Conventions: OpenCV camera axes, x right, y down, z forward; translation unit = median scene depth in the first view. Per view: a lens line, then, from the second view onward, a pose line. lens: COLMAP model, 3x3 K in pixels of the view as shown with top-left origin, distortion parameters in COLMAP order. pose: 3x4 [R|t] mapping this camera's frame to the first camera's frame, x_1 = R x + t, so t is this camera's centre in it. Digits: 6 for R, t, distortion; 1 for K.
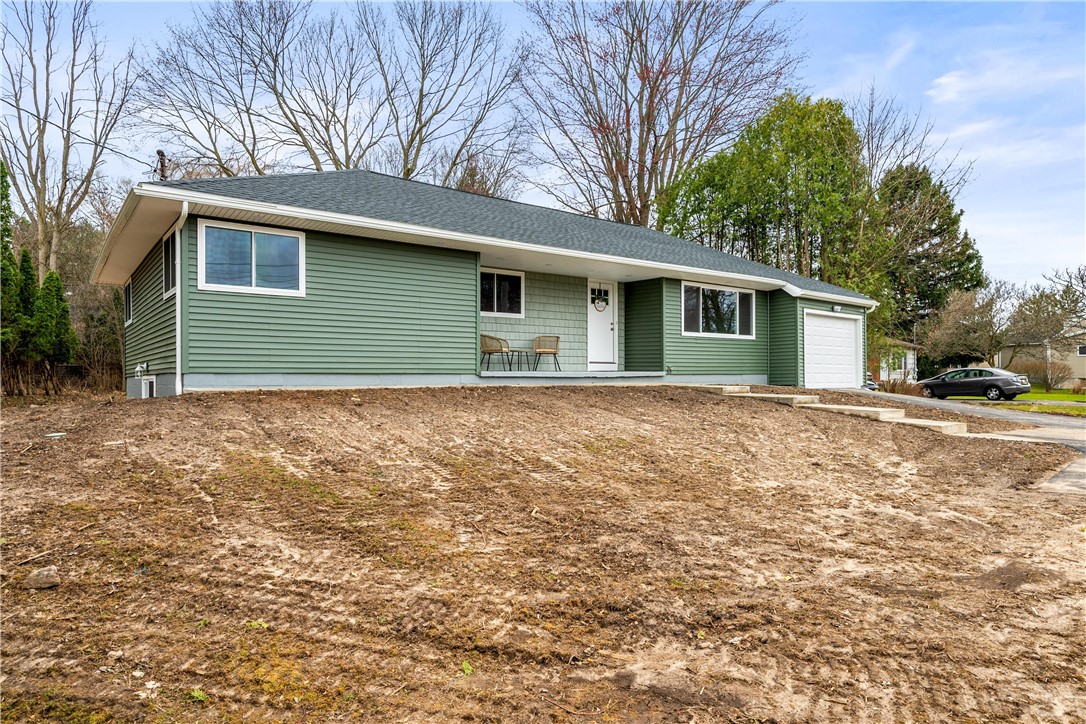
lens RADIAL K [[642.8, 0, 539.7], [0, 642.8, 366.0], [0, 0, 1]] dist [-0.000044, 0.000035]
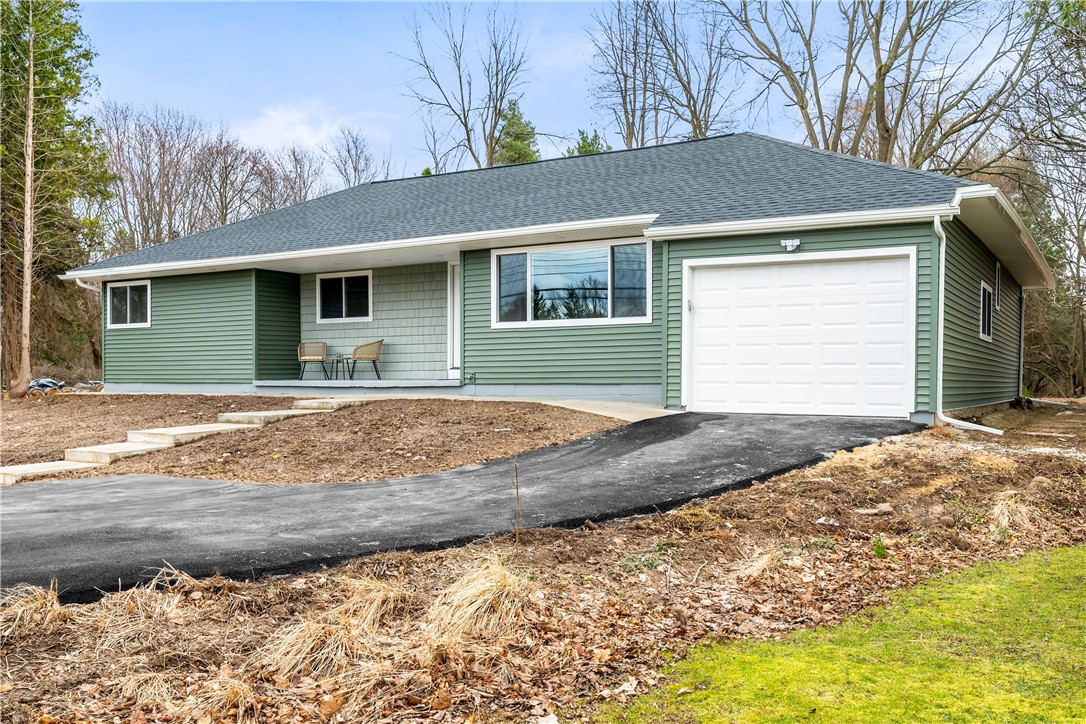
lens RADIAL K [[950.5, 0, 545.3], [0, 950.5, 369.6], [0, 0, 1]] dist [0.011071, 0.002447]
pose [[0.362092, -0.004863, -0.932130, 1.244955], [0.014535, 0.999894, 0.000429, -0.002609], [0.932029, -0.013704, 0.362124, 0.702943]]
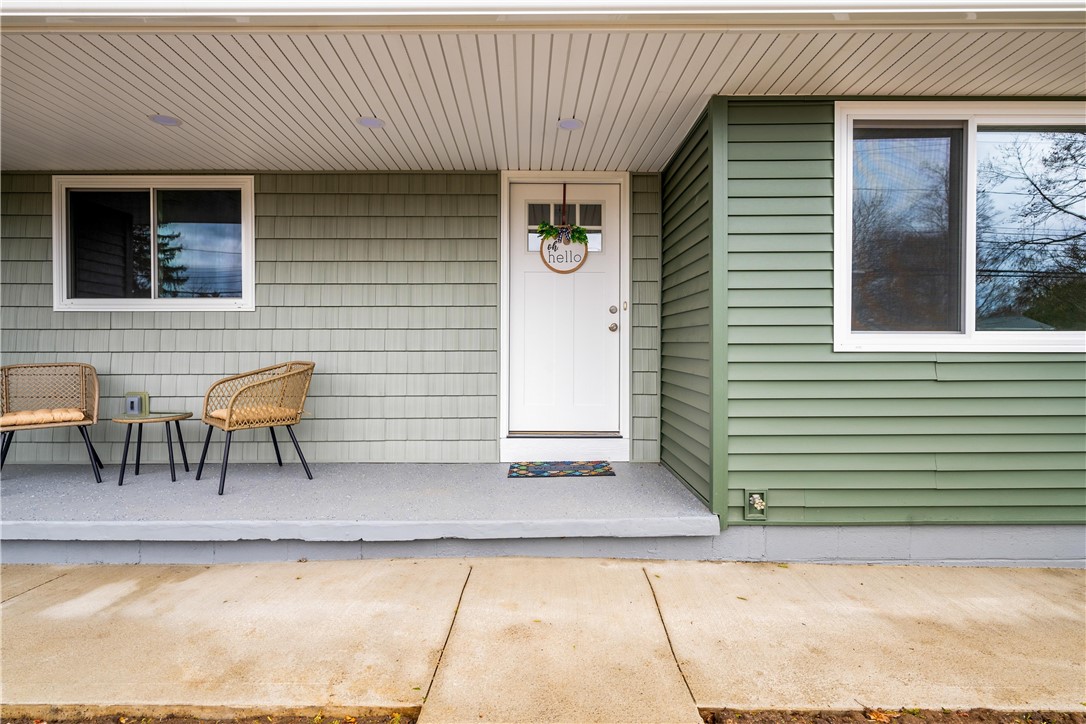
lens RADIAL K [[561.6, 0, 541.2], [0, 561.6, 352.4], [0, 0, 1]] dist [0.001121, -0.000095]
pose [[0.796172, 0.002785, -0.605064, 0.266999], [0.006282, 0.999897, 0.012869, -0.051574], [0.605038, -0.014047, 0.796073, 0.808845]]
